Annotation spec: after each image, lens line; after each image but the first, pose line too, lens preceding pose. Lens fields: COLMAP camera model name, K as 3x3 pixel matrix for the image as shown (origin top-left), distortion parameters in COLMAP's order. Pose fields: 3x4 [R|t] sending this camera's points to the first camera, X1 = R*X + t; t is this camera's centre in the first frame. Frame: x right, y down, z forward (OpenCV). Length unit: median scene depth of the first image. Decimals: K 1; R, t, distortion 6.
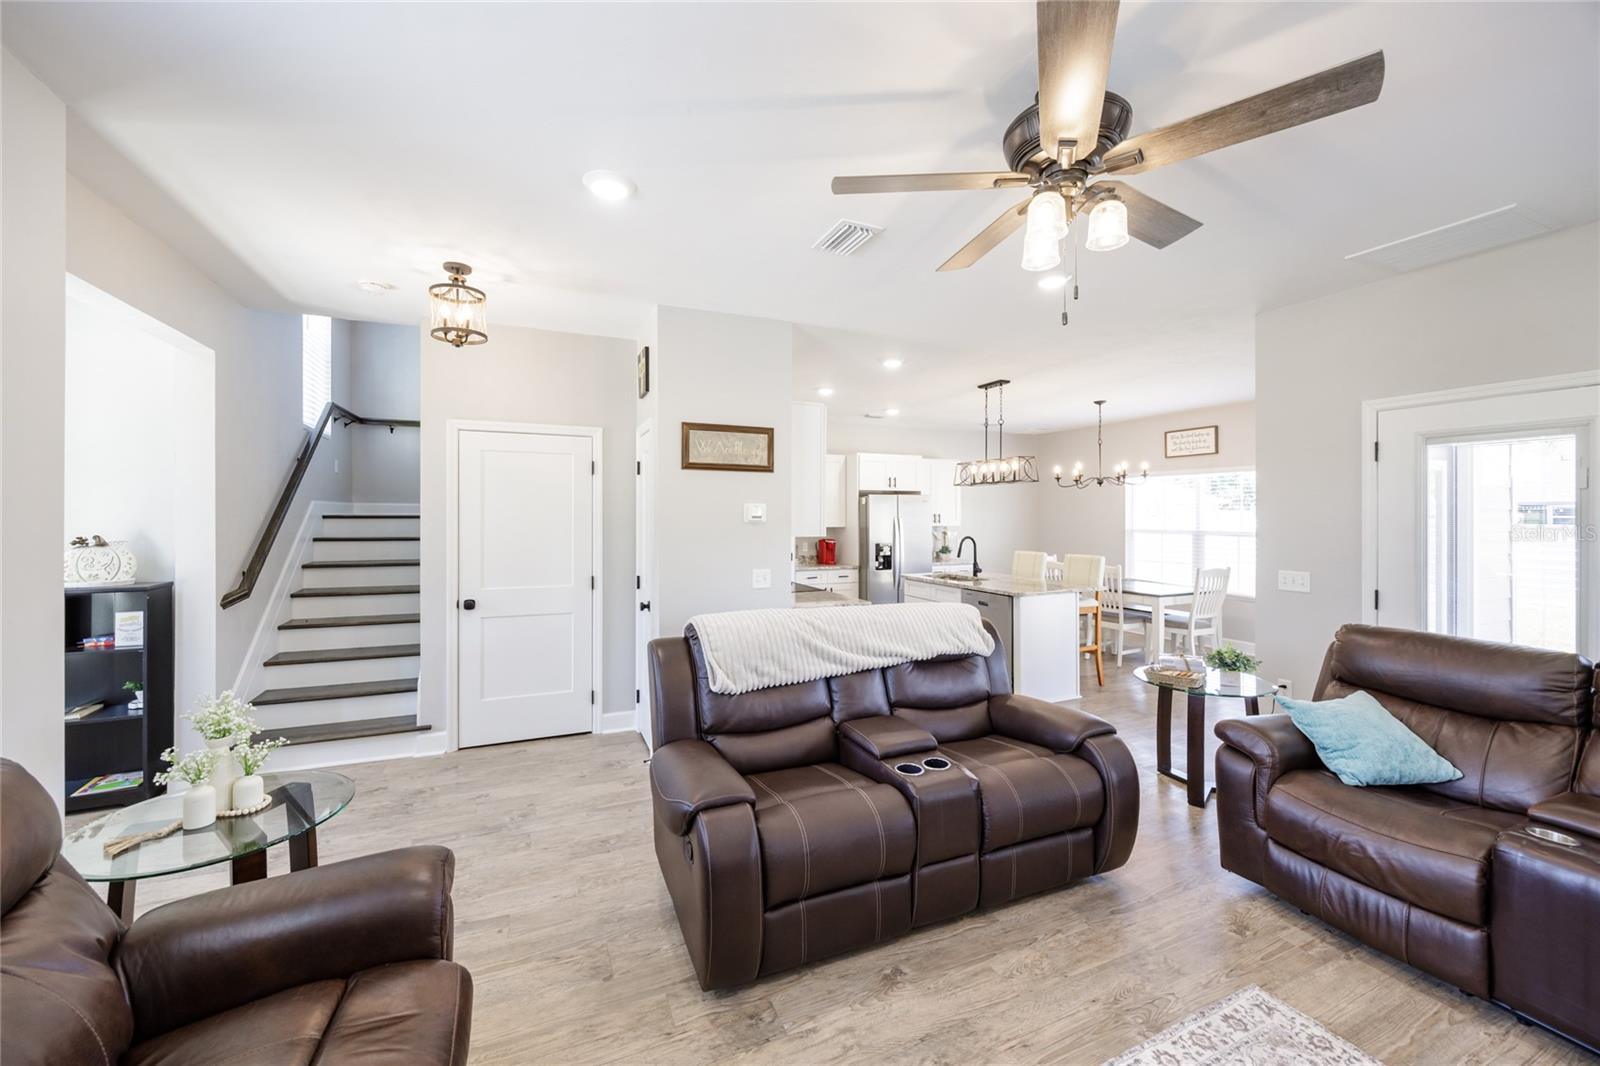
lens RADIAL K [[610.0, 0, 802.0], [0, 610.0, 517.4], [0, 0, 1]] dist [-0.002331, 0.000004]
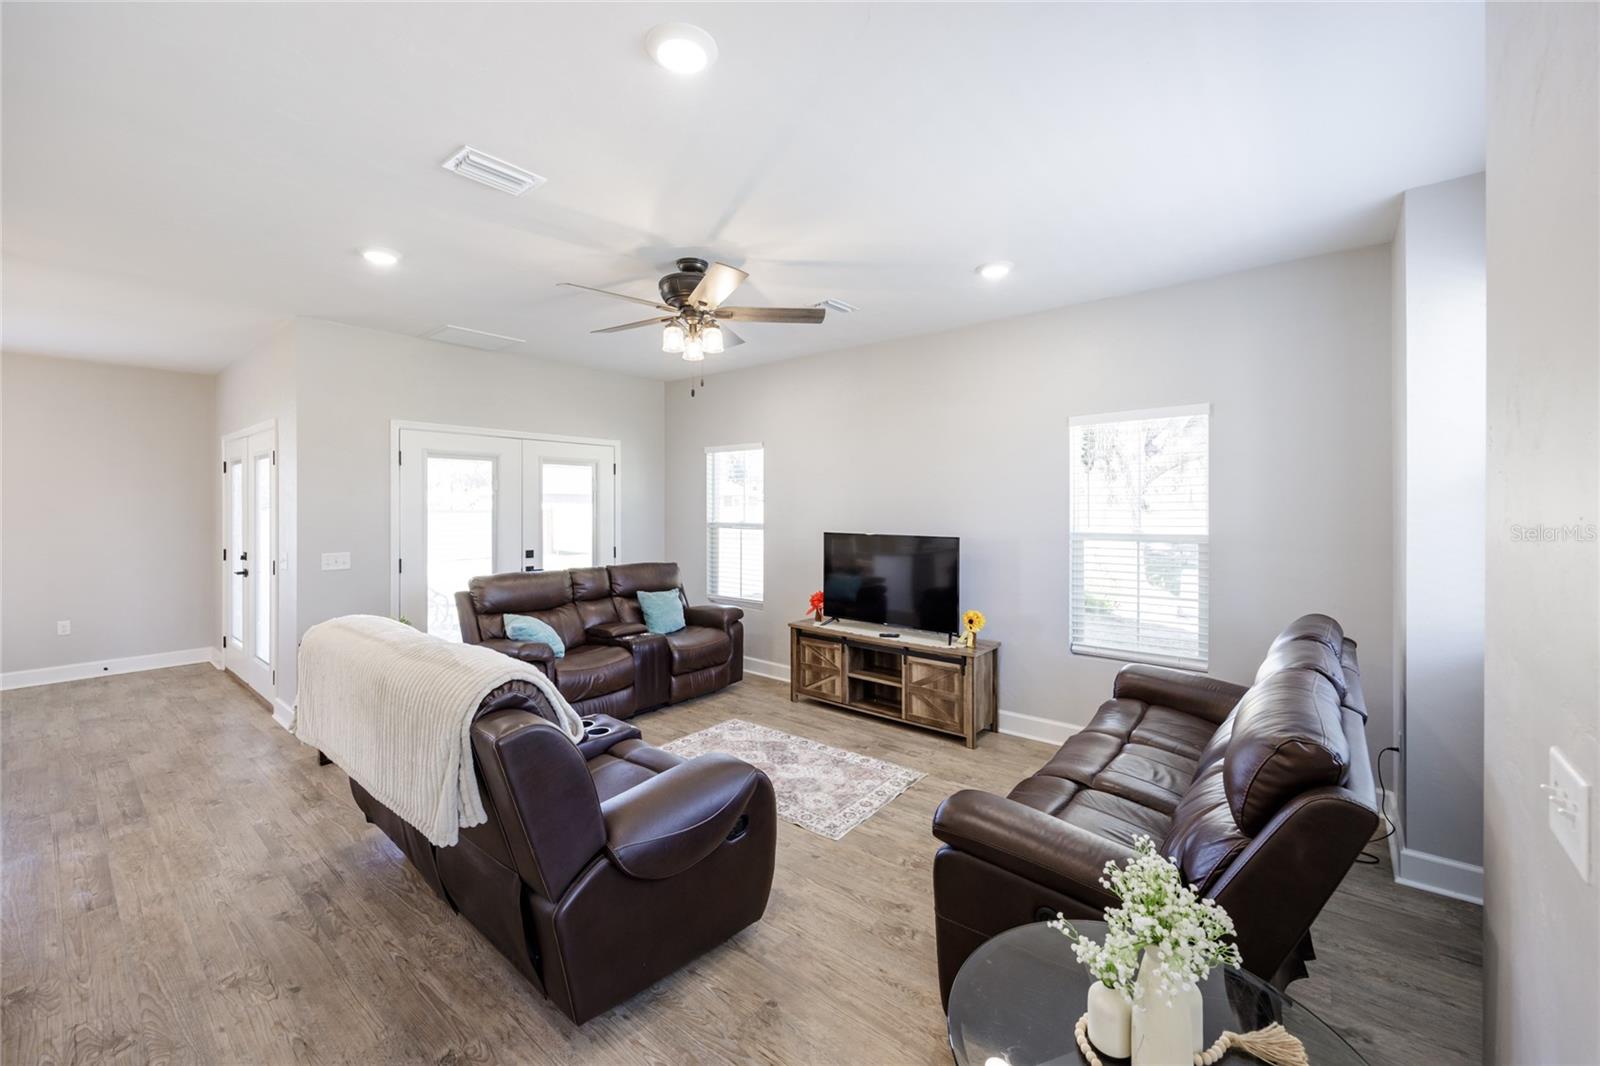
lens RADIAL K [[626.2, 0, 787.9], [0, 626.2, 515.2], [0, 0, 1]] dist [-0.001564, 0.000478]
pose [[-0.435787, -0.015120, 0.899923, -0.378501], [-0.000894, 0.999866, 0.016367, -0.003093], [-0.900049, 0.006328, -0.435742, 0.445391]]
